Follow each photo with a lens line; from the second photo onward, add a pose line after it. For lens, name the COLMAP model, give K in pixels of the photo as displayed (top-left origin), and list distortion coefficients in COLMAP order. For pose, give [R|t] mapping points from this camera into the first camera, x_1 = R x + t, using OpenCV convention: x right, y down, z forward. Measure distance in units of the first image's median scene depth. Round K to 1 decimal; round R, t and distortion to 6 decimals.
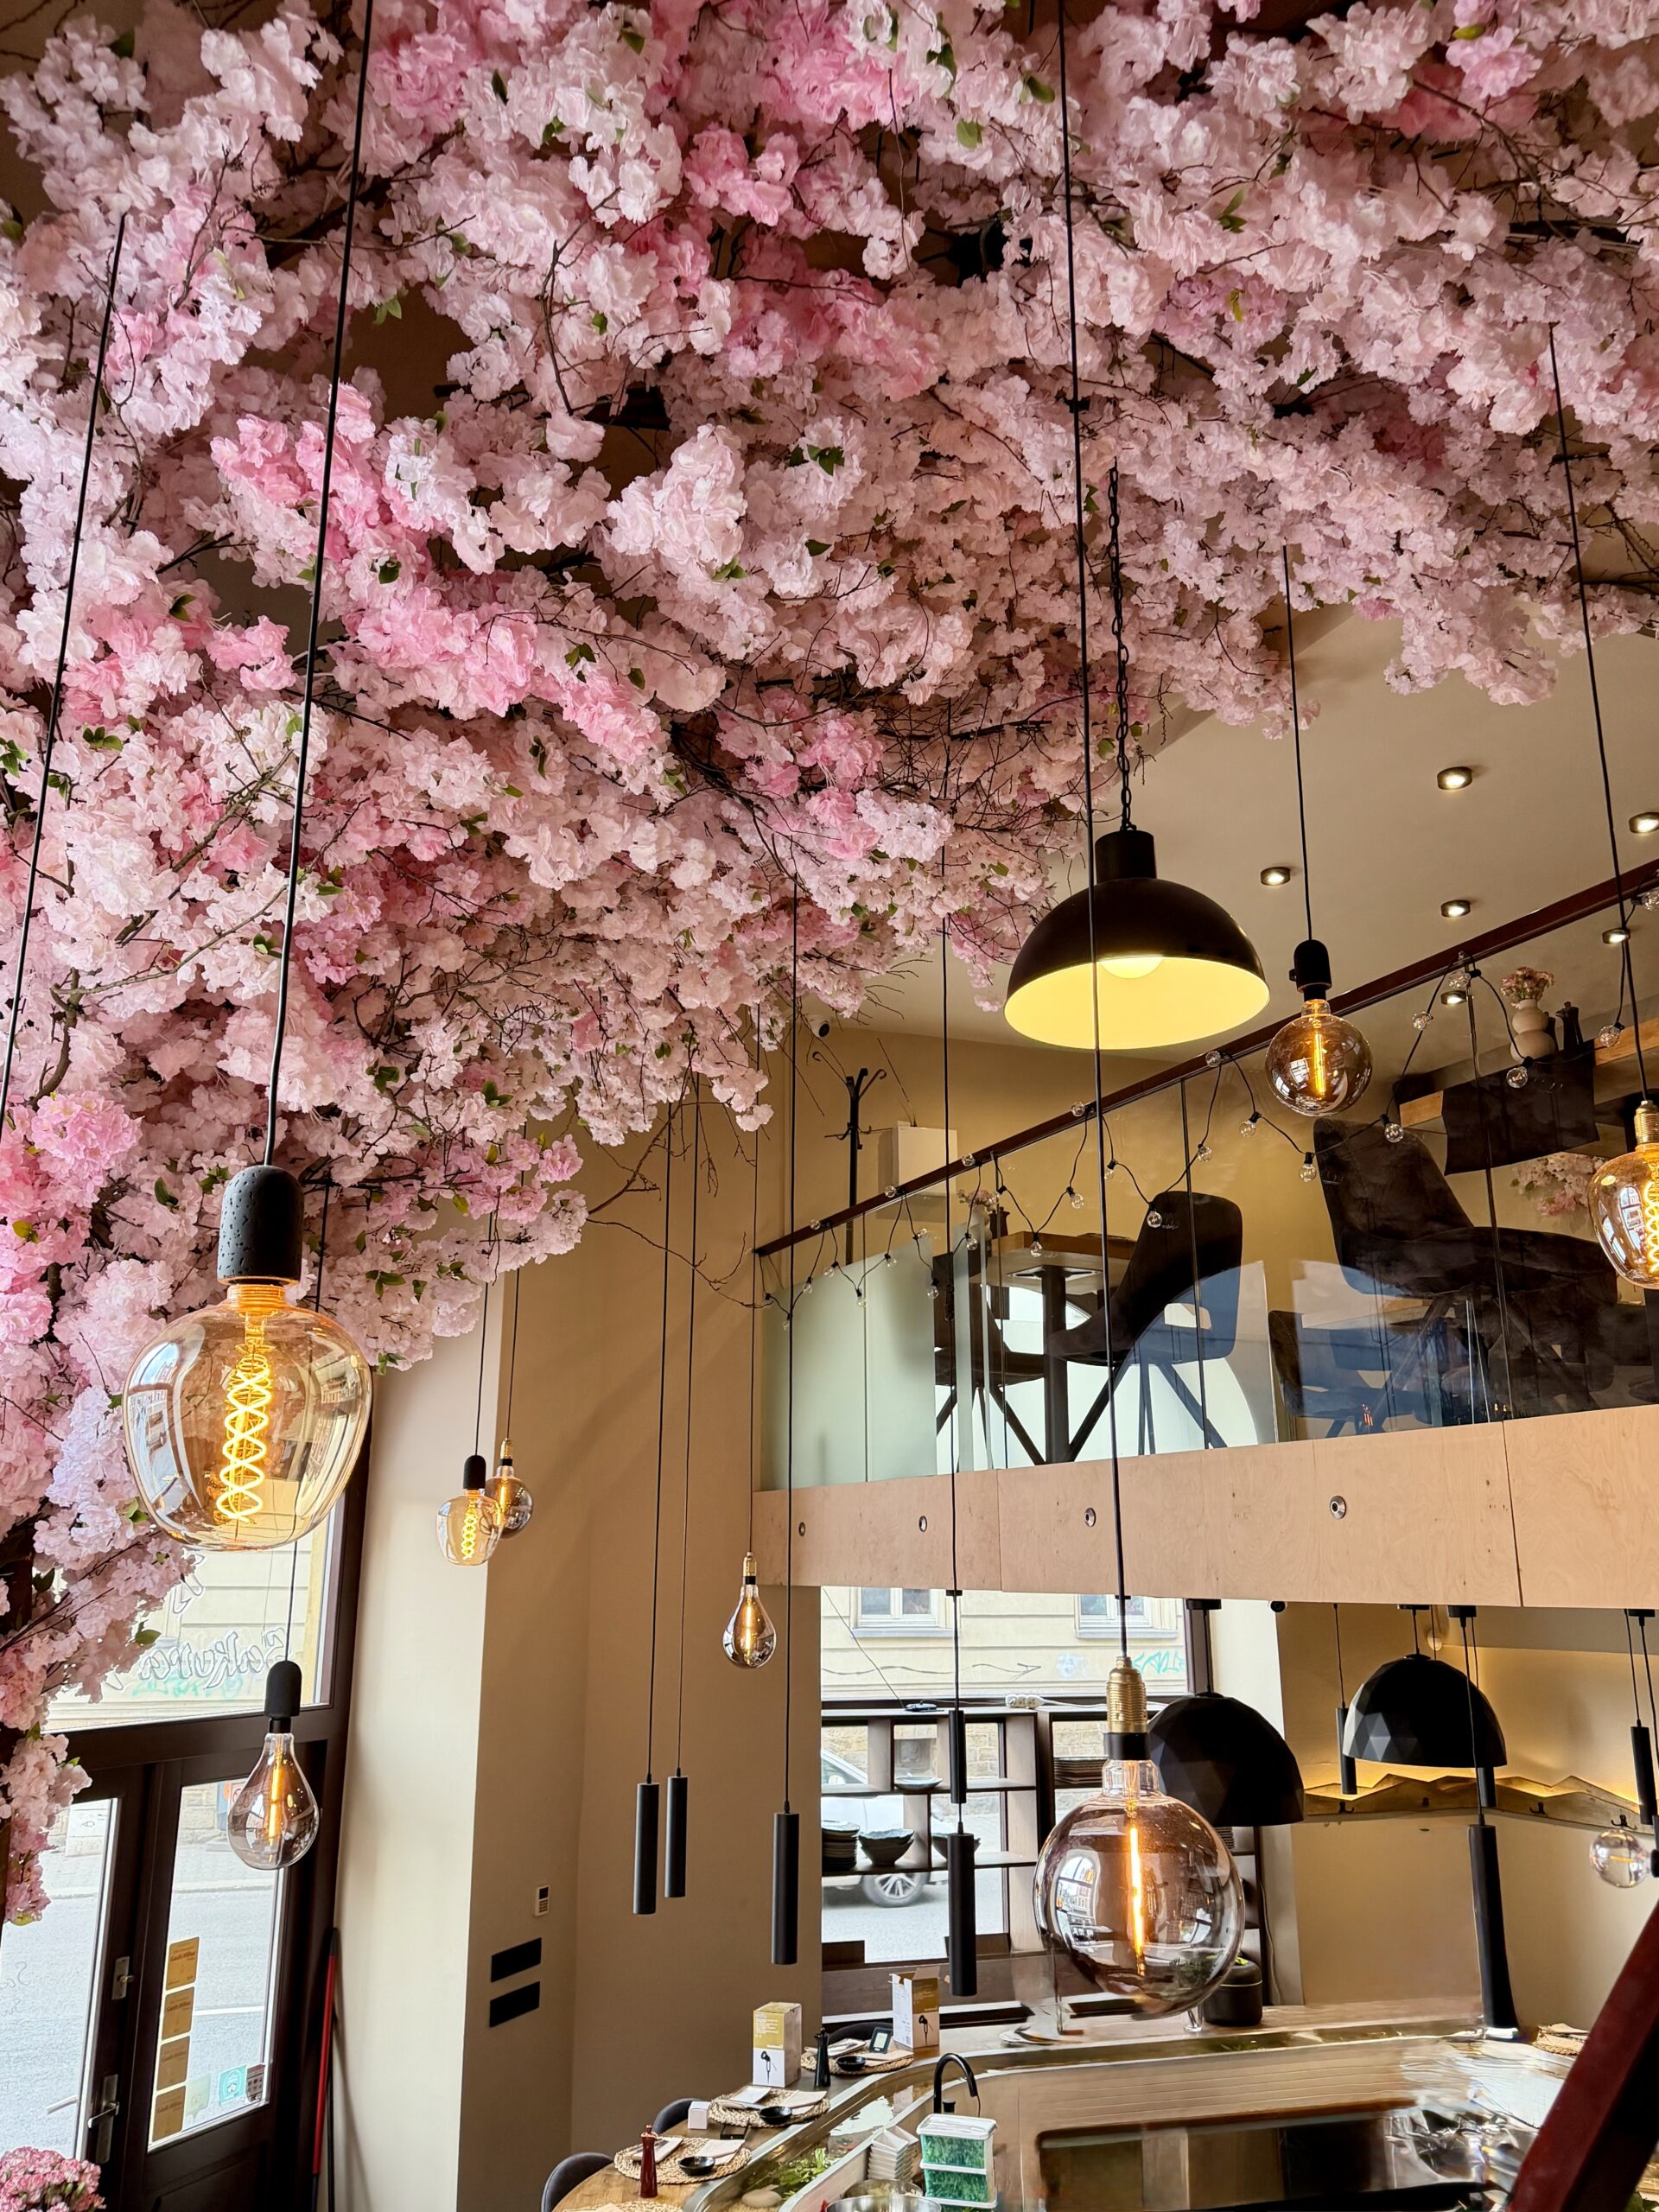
lens RADIAL K [[1718.2, 0, 829.5], [0, 1718.2, 1106.0], [0, 0, 1]] dist [0.126039, -0.209028]
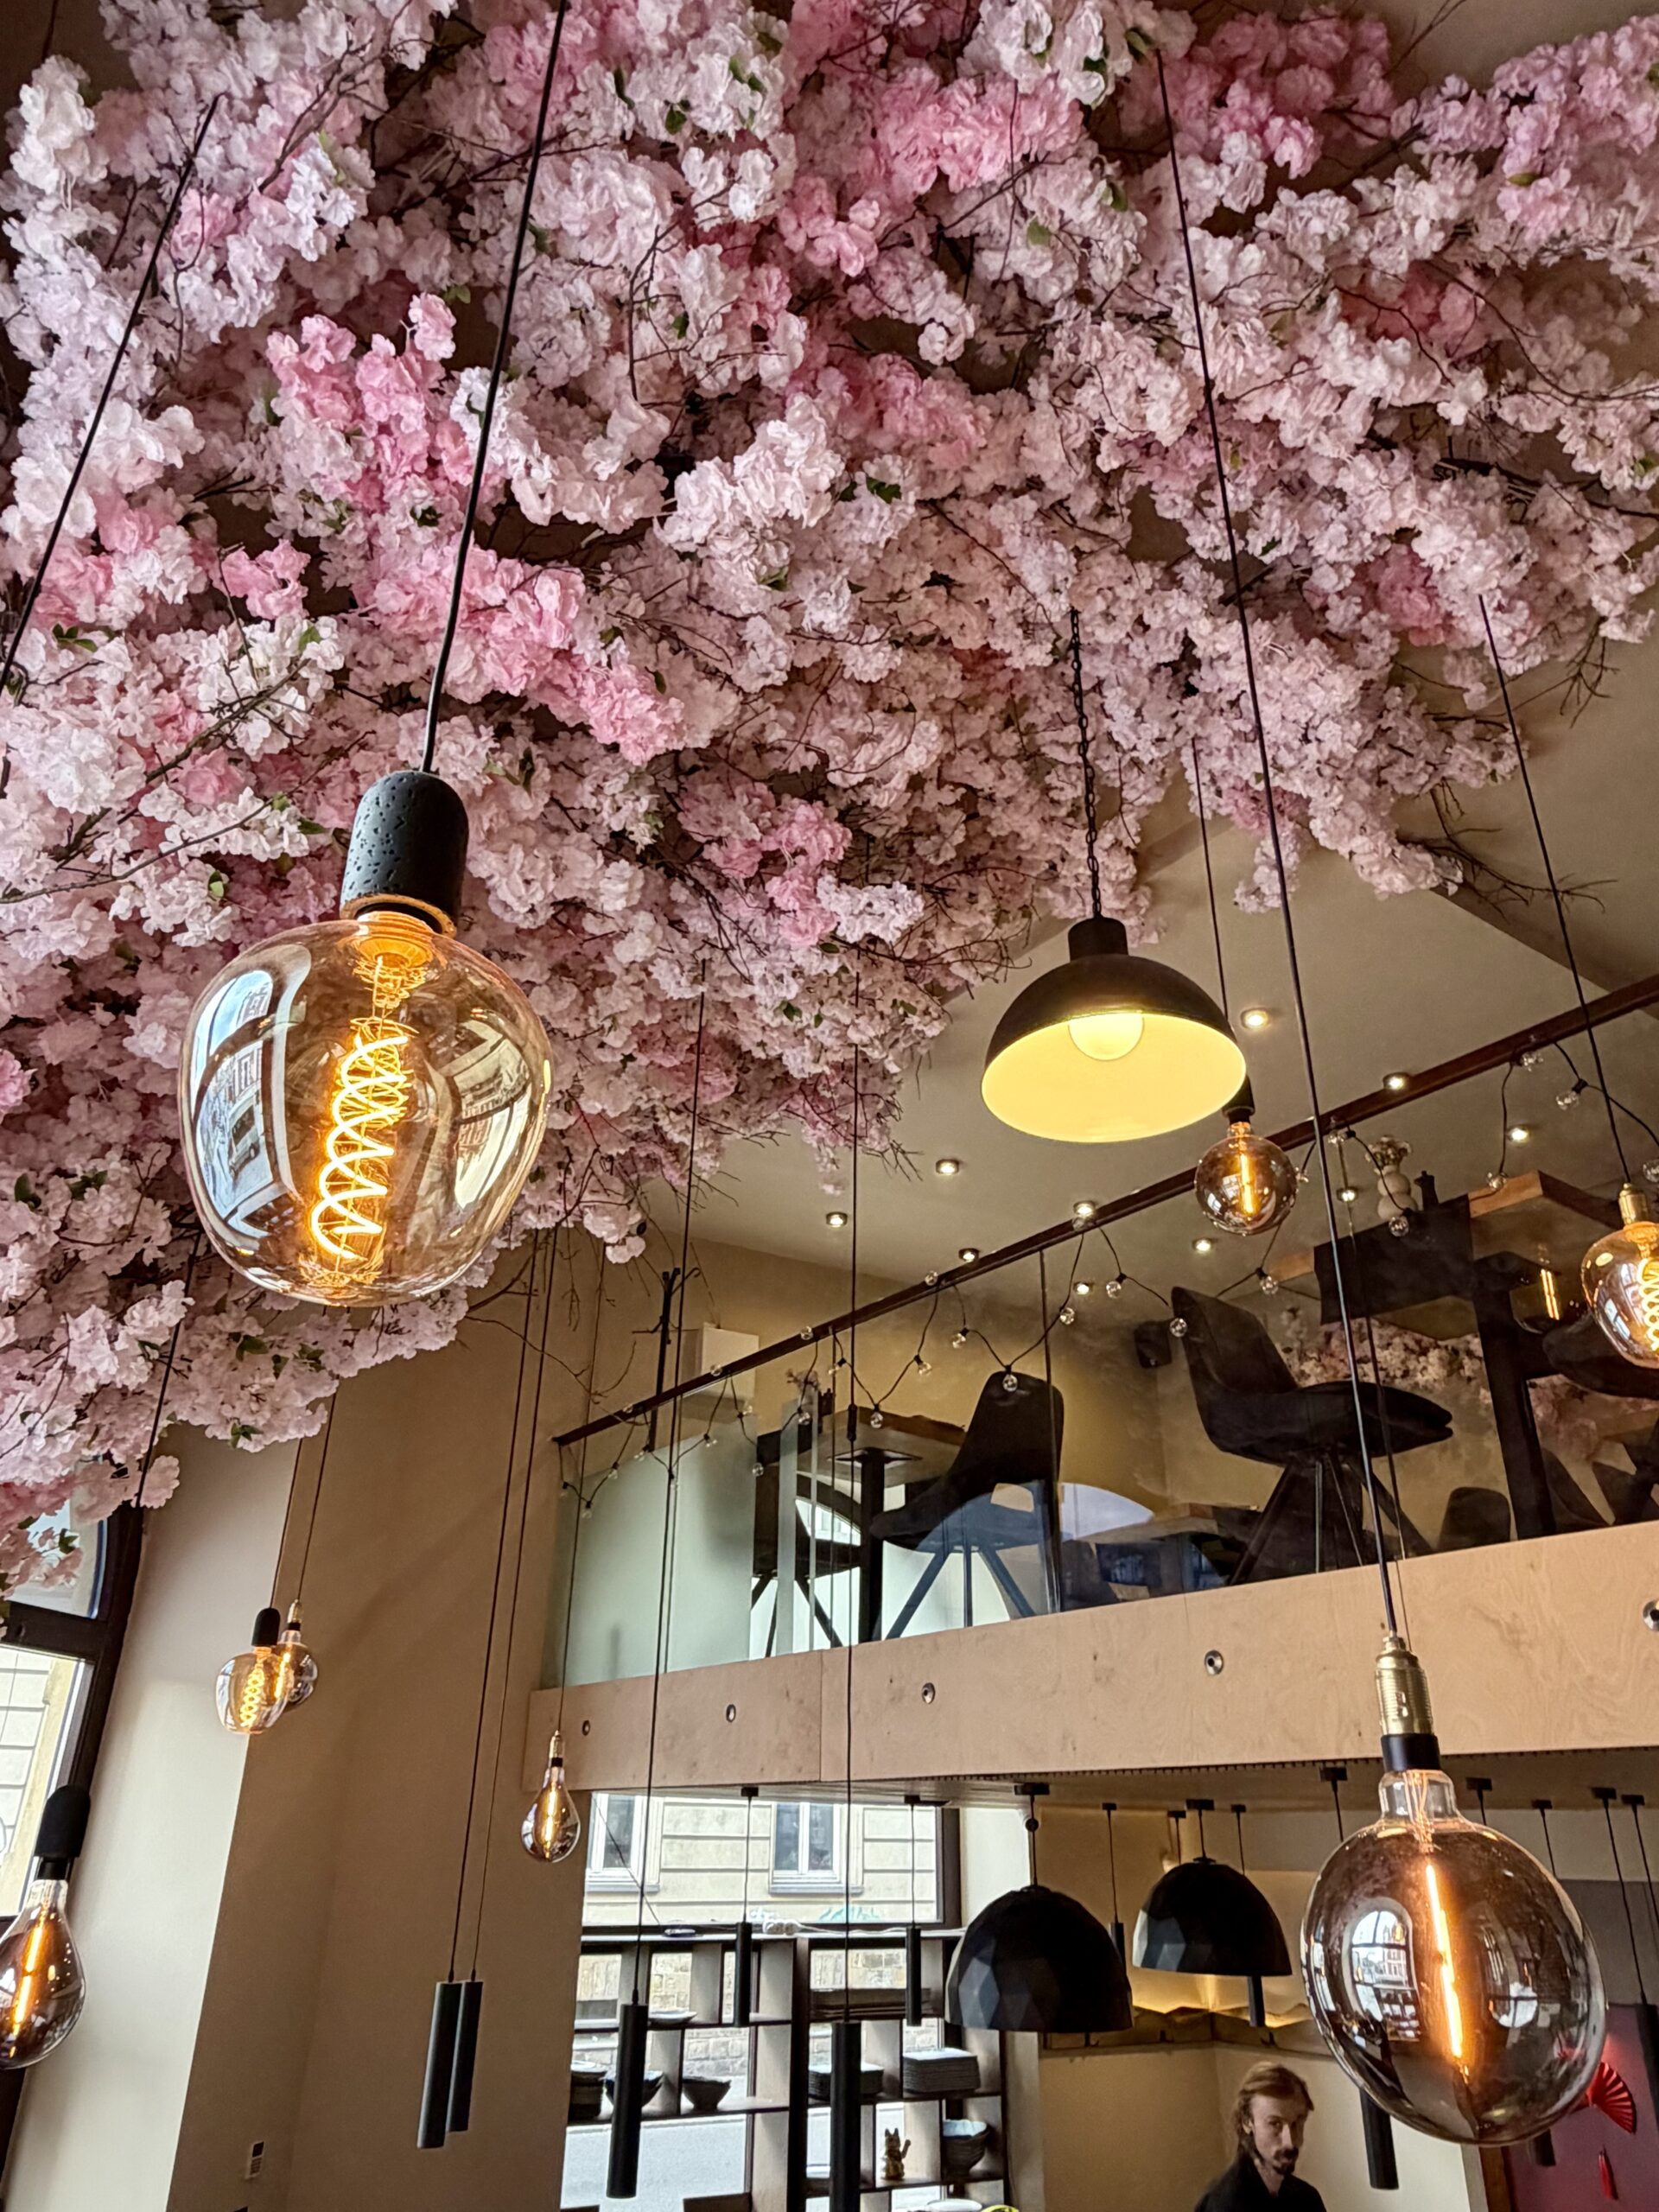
lens RADIAL K [[1480.6, 0, 825.8], [0, 1480.6, 1093.0], [0, 0, 1]] dist [0.003434, 0.001242]
pose [[0.978914, 0.103089, 0.176350, -0.144518], [-0.063076, 0.973673, -0.219048, 0.156312], [-0.194289, 0.203306, 0.959645, 0.234815]]
